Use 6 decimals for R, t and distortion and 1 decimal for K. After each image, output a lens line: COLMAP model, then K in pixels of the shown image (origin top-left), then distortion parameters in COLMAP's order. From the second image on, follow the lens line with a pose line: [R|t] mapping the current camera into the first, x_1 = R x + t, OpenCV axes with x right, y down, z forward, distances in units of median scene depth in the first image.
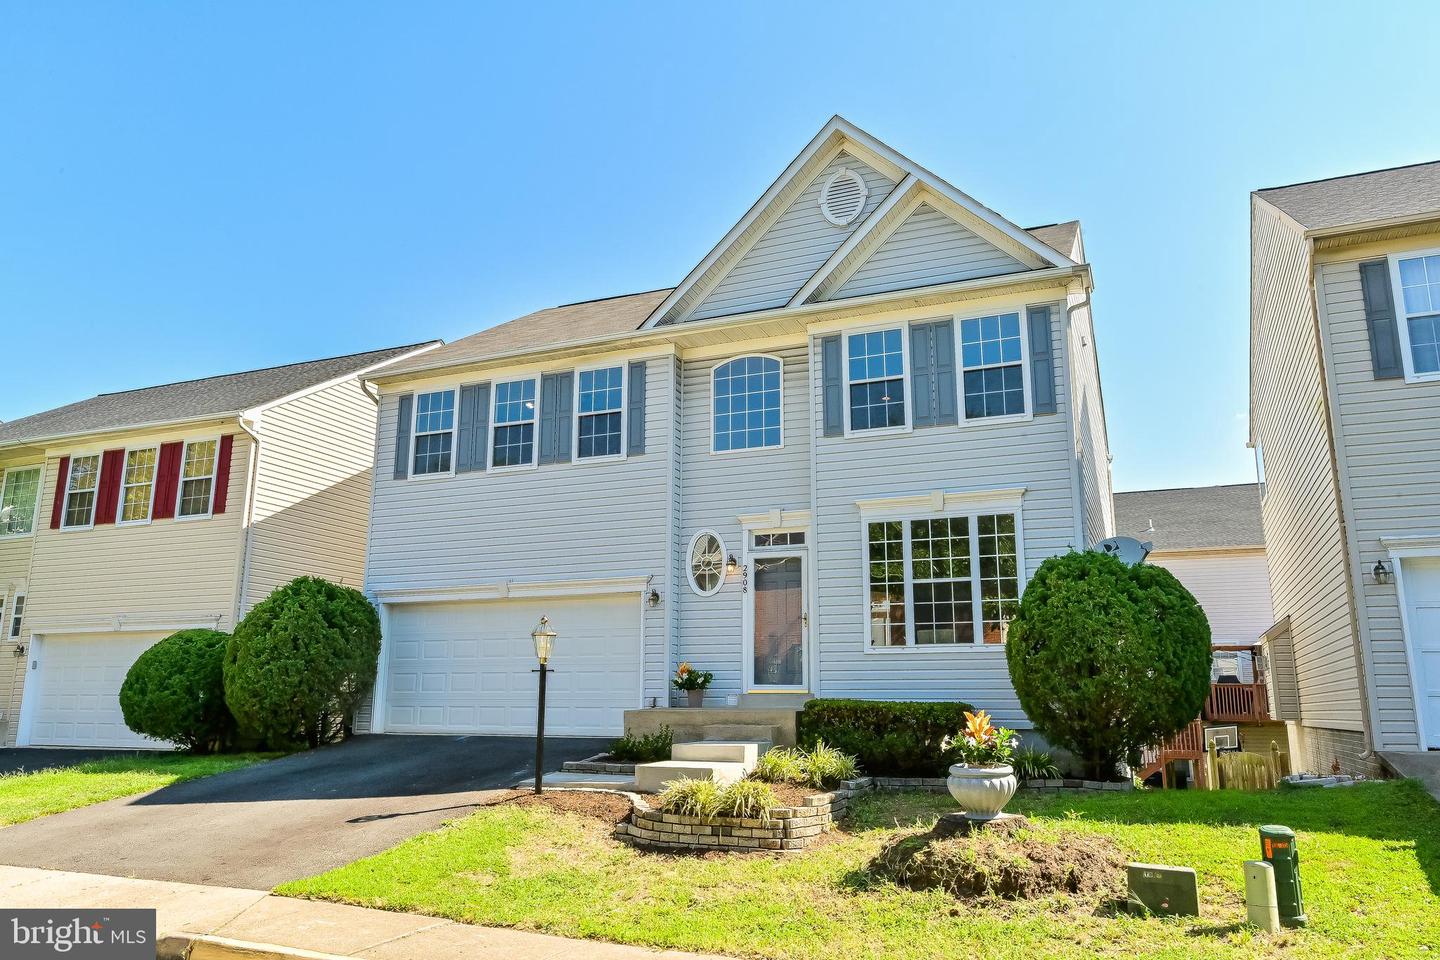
lens RADIAL K [[1073.7, 0, 712.2], [0, 1073.7, 441.6], [0, 0, 1]] dist [-0.009098, -0.000304]
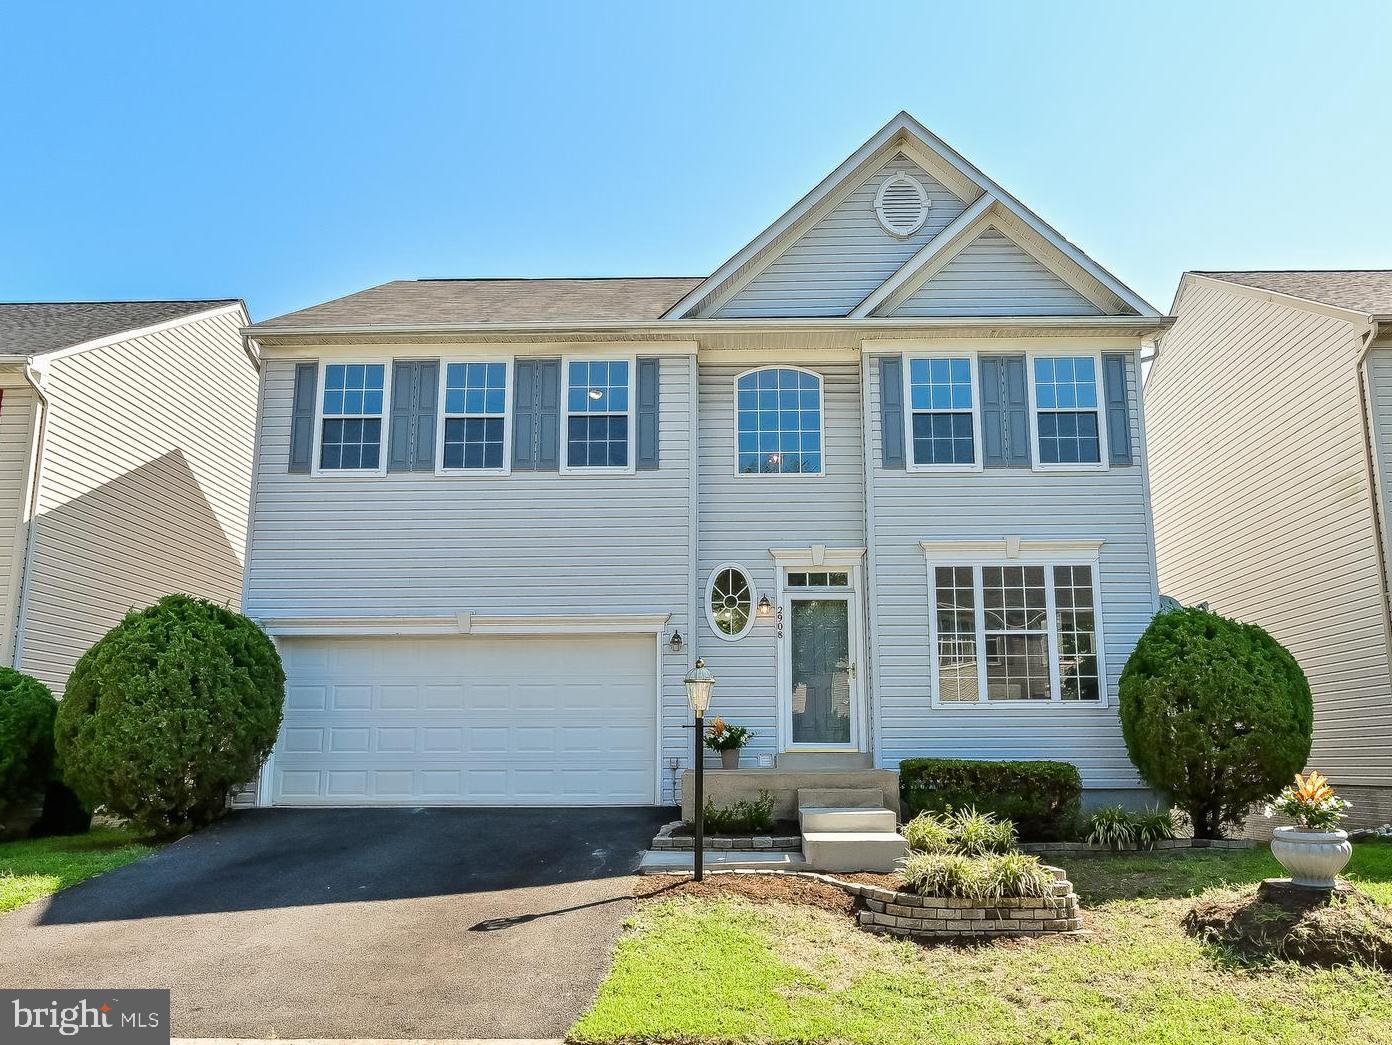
lens RADIAL K [[1124.0, 0, 705.3], [0, 1124.0, 528.0], [0, 0, 1]] dist [-0.012815, 0.008528]
pose [[0.922042, 0.072335, 0.380270, -0.373024], [-0.085987, 0.996115, 0.019011, 0.038982], [-0.377418, -0.050227, 0.924680, 0.180771]]
